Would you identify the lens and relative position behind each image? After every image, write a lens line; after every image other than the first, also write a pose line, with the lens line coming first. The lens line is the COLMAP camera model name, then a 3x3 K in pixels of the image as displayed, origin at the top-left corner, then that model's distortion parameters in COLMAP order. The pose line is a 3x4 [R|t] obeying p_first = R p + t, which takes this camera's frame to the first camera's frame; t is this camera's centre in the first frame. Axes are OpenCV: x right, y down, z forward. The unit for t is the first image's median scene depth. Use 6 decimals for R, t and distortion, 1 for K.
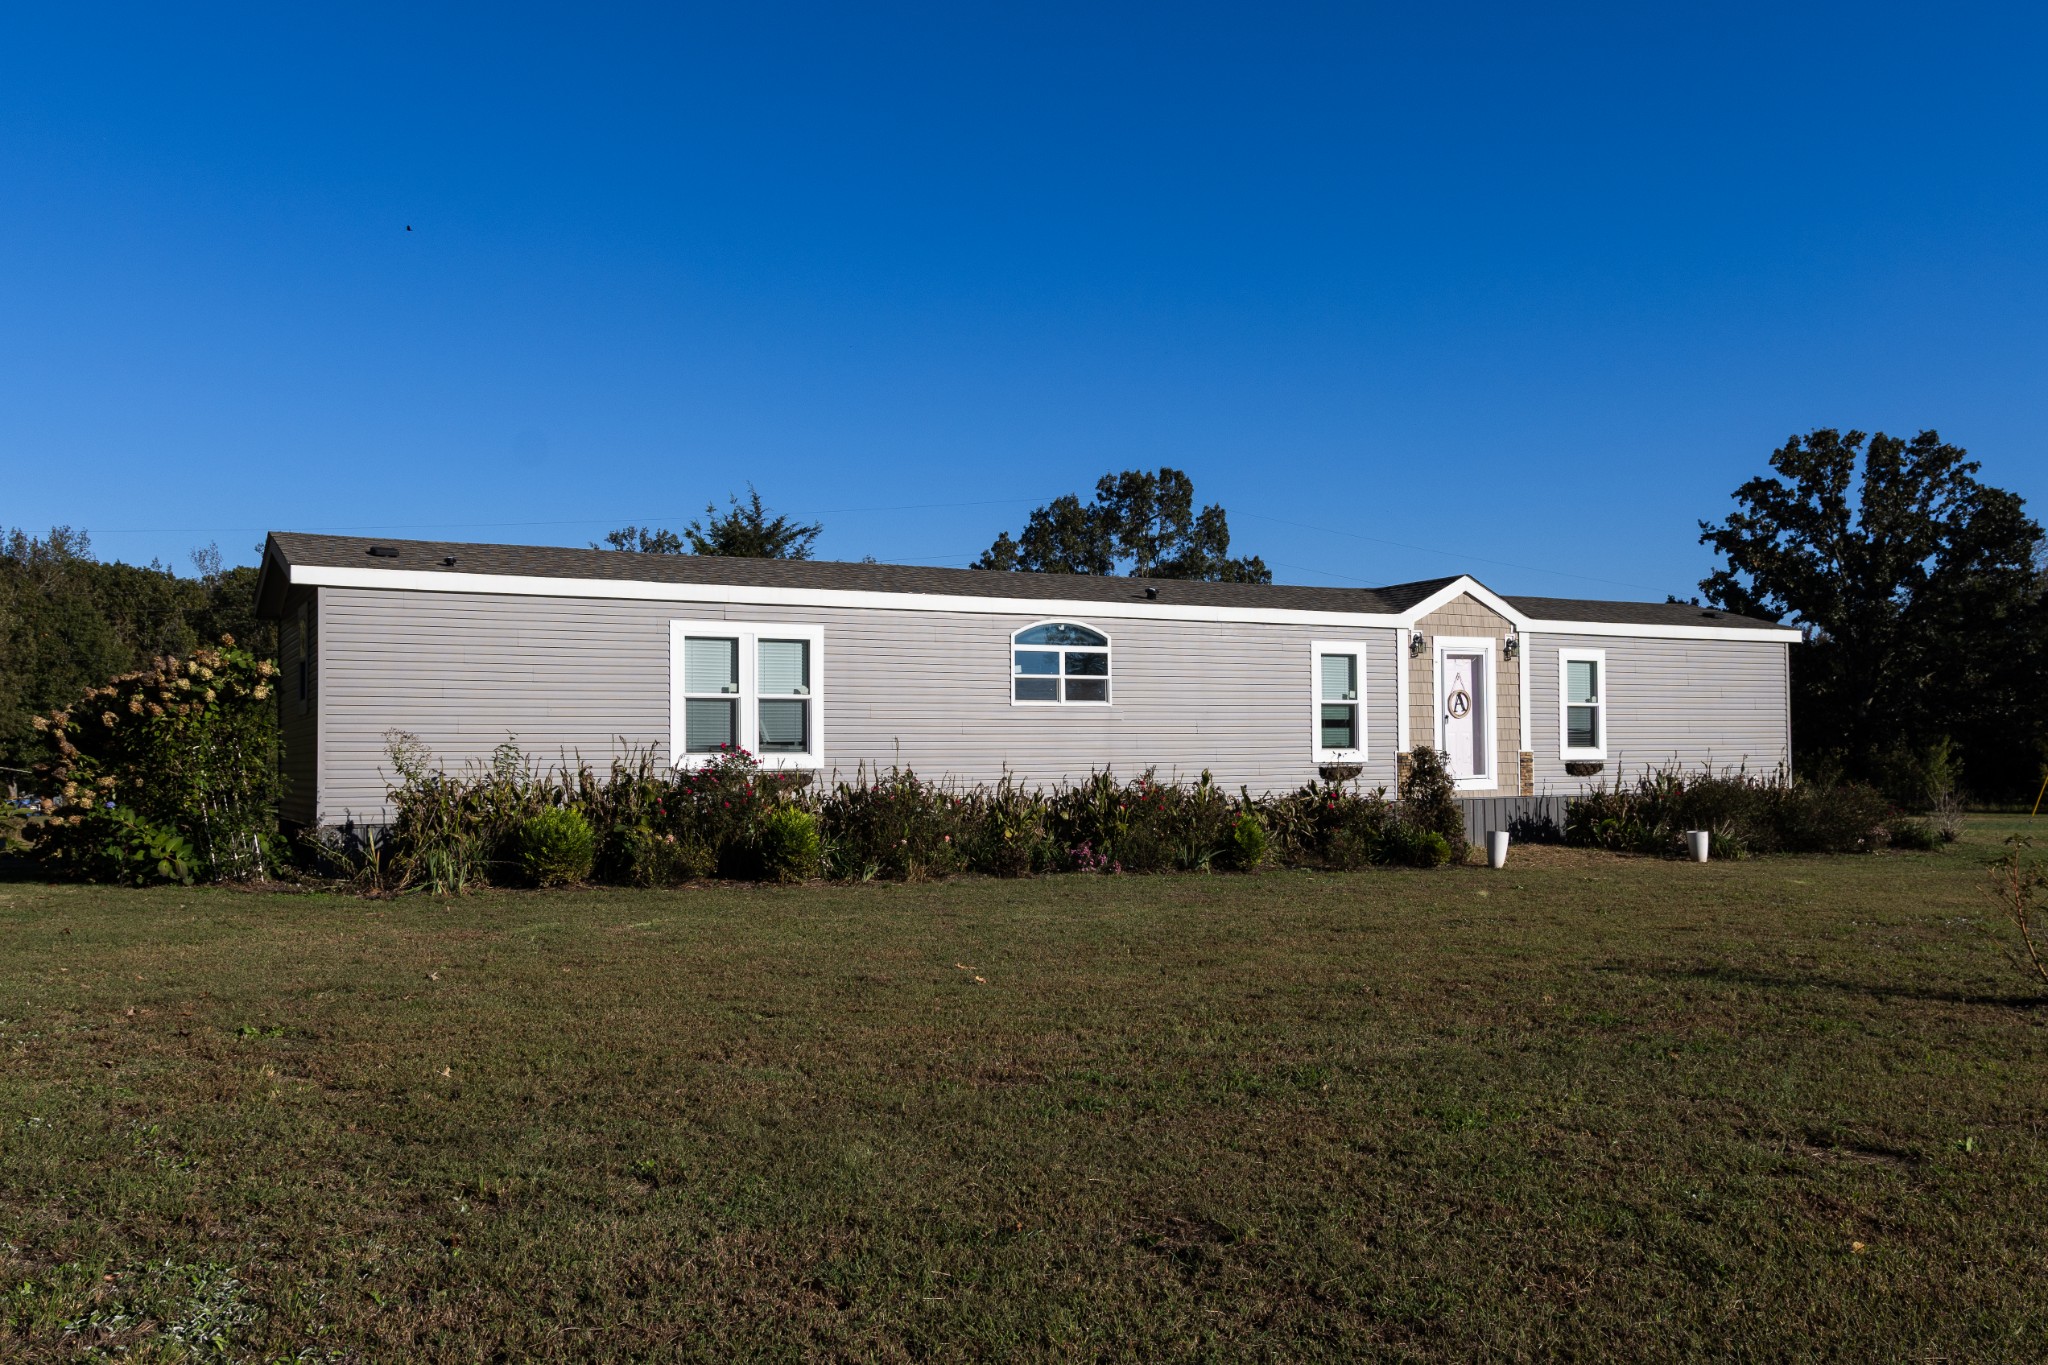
lens RADIAL K [[1650.8, 0, 1037.3], [0, 1650.8, 704.9], [0, 0, 1]] dist [-0.000381, -0.007596]
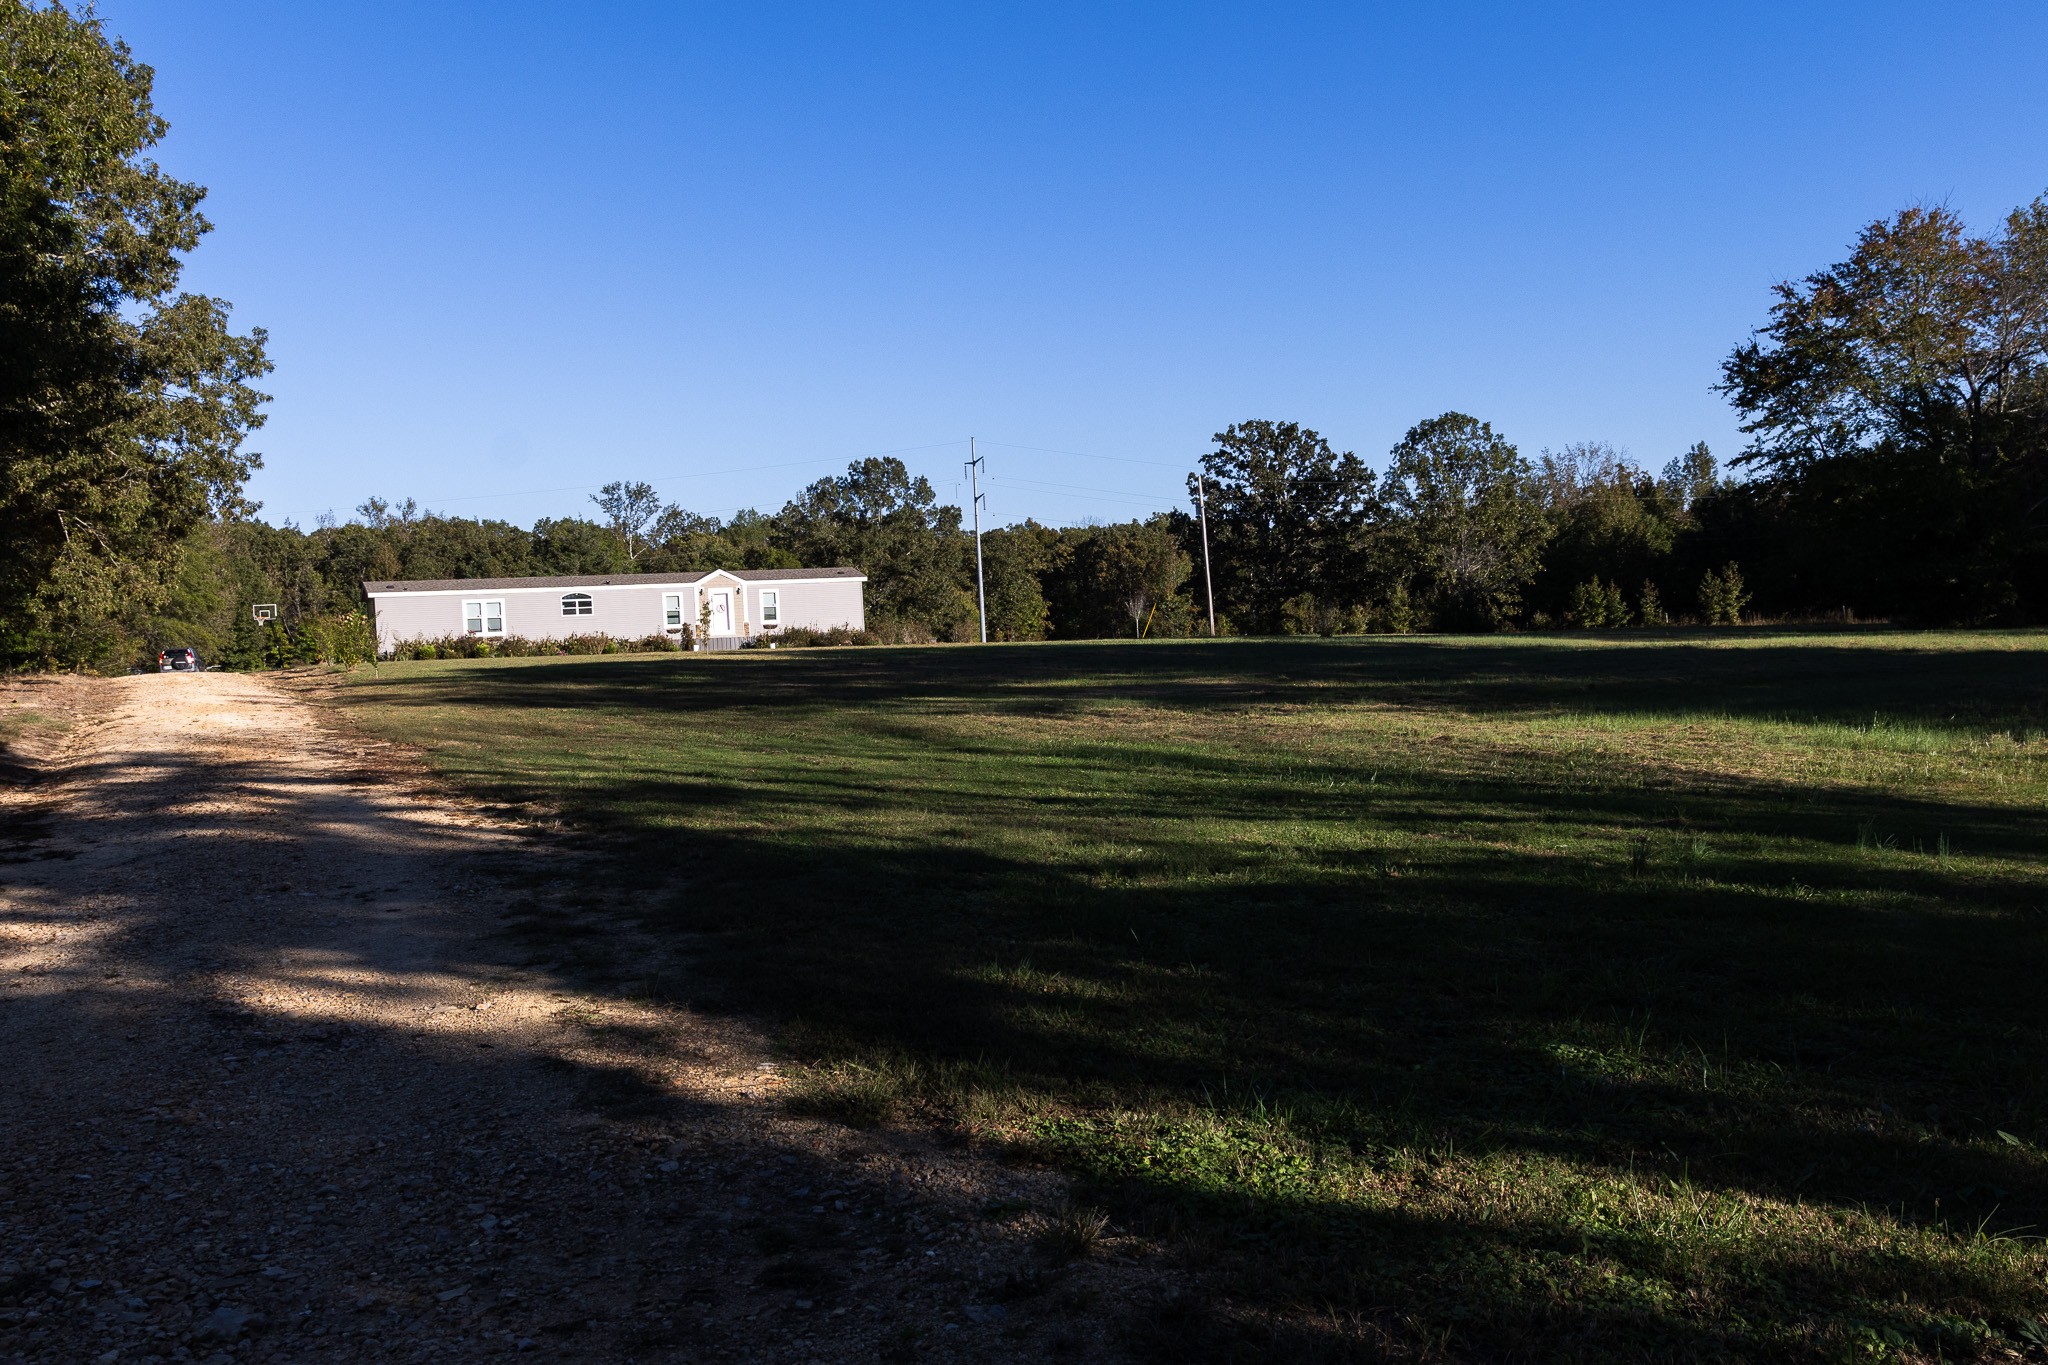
lens RADIAL K [[1662.9, 0, 1011.7], [0, 1662.9, 679.6], [0, 0, 1]] dist [-0.003832, 0.000859]
pose [[0.996550, -0.040755, -0.072294, 0.308665], [0.044644, 0.997595, 0.053020, -0.002766], [0.069959, -0.056064, 0.995973, -0.650163]]
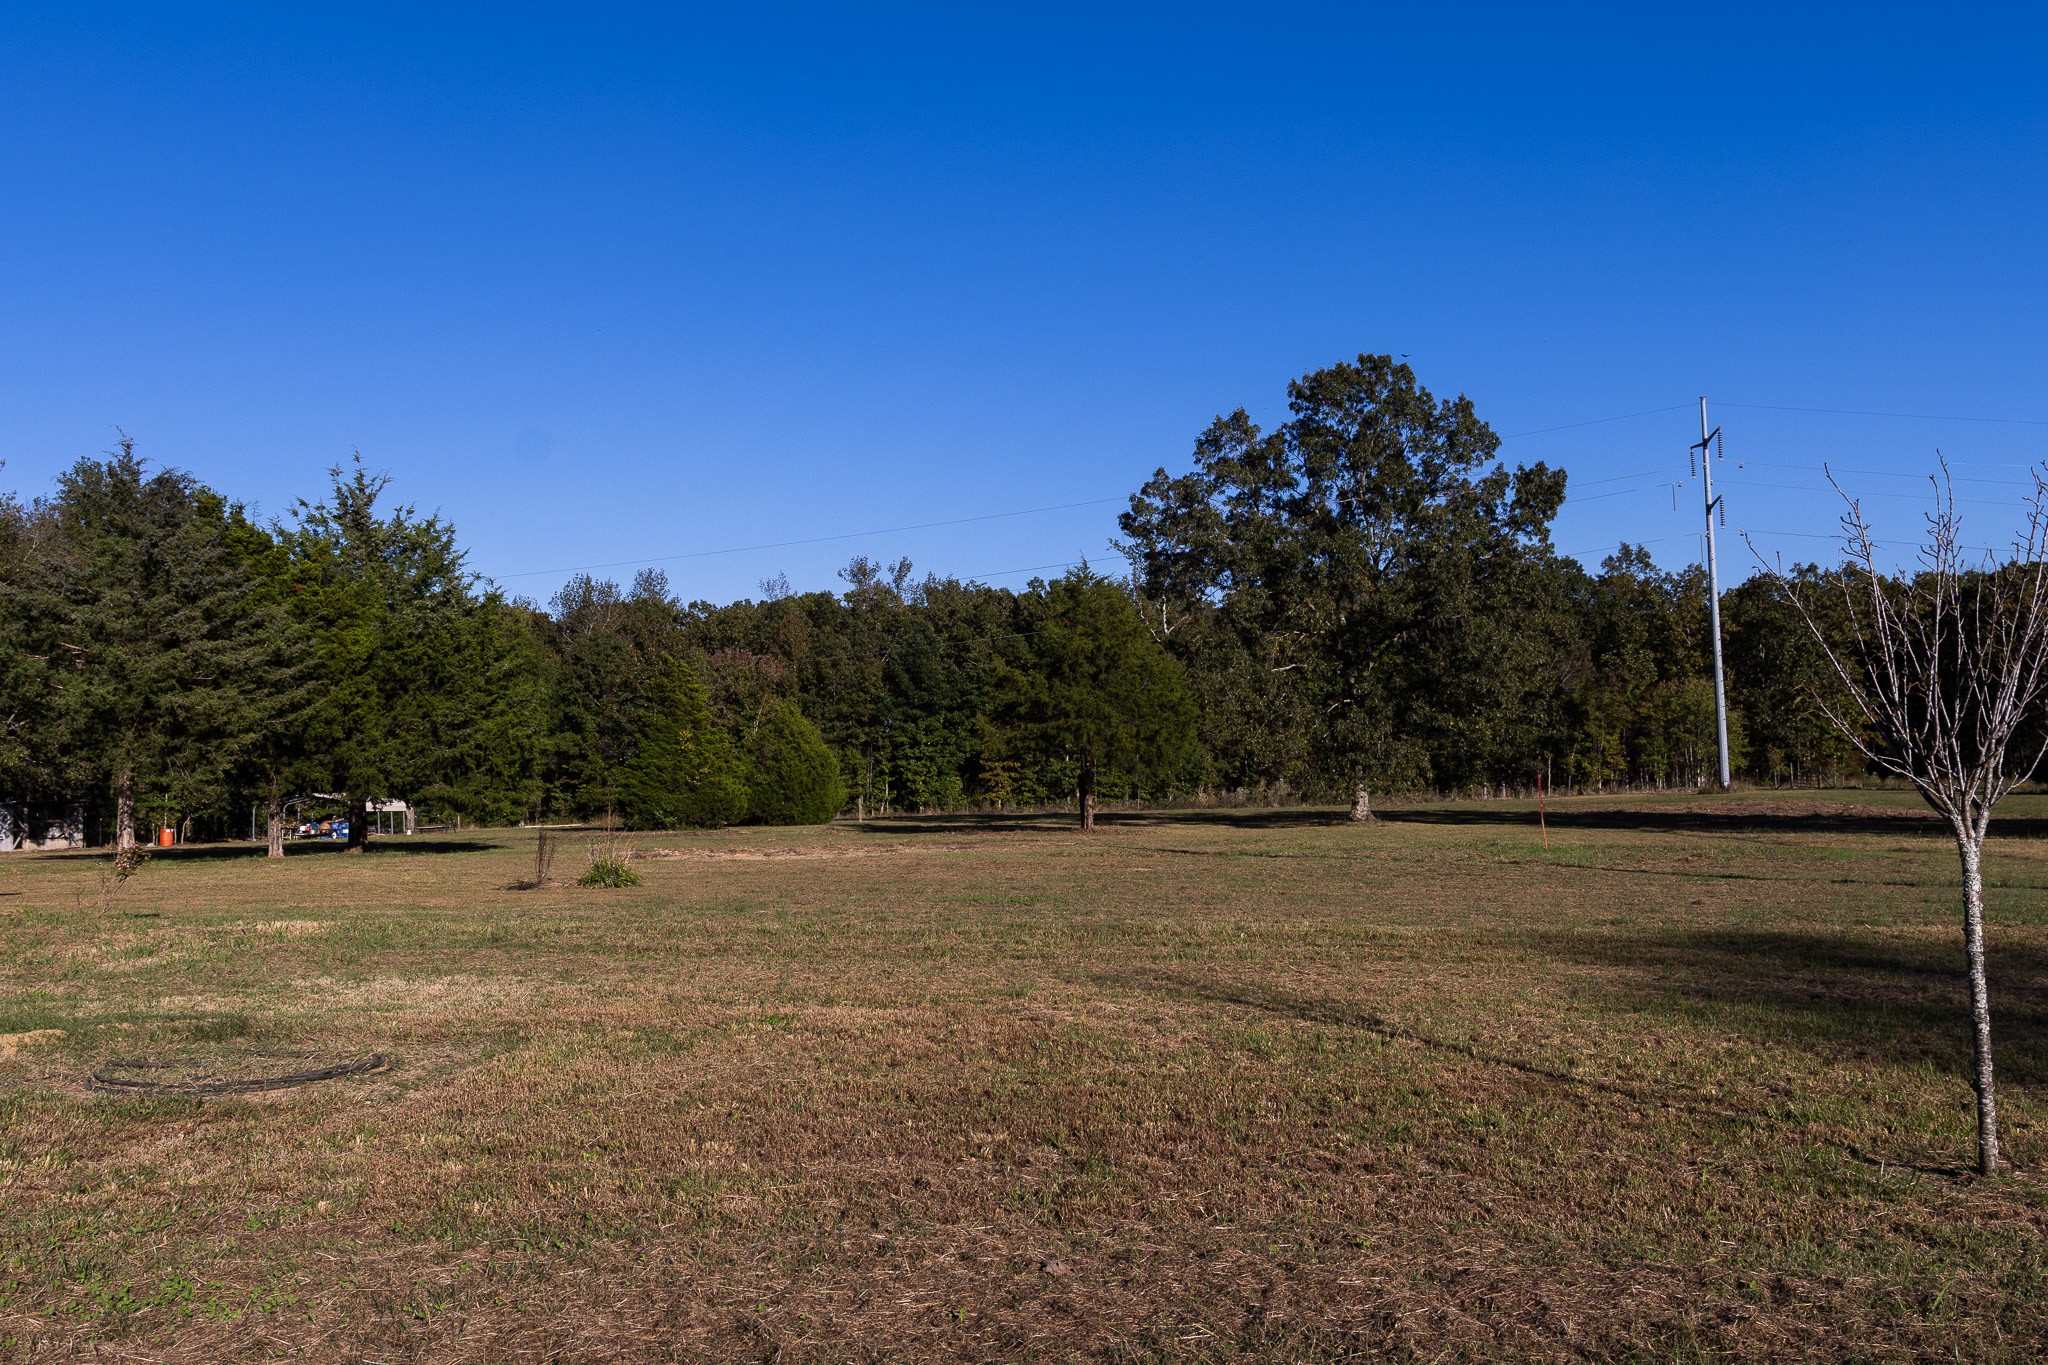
lens RADIAL K [[1662.9, 0, 1011.7], [0, 1662.9, 679.6], [0, 0, 1]] dist [-0.003832, 0.000859]
pose [[0.846404, -0.049794, -0.530209, 0.316750], [0.040133, 0.998752, -0.029731, 0.013034], [0.531027, 0.003885, 0.847346, 0.298990]]
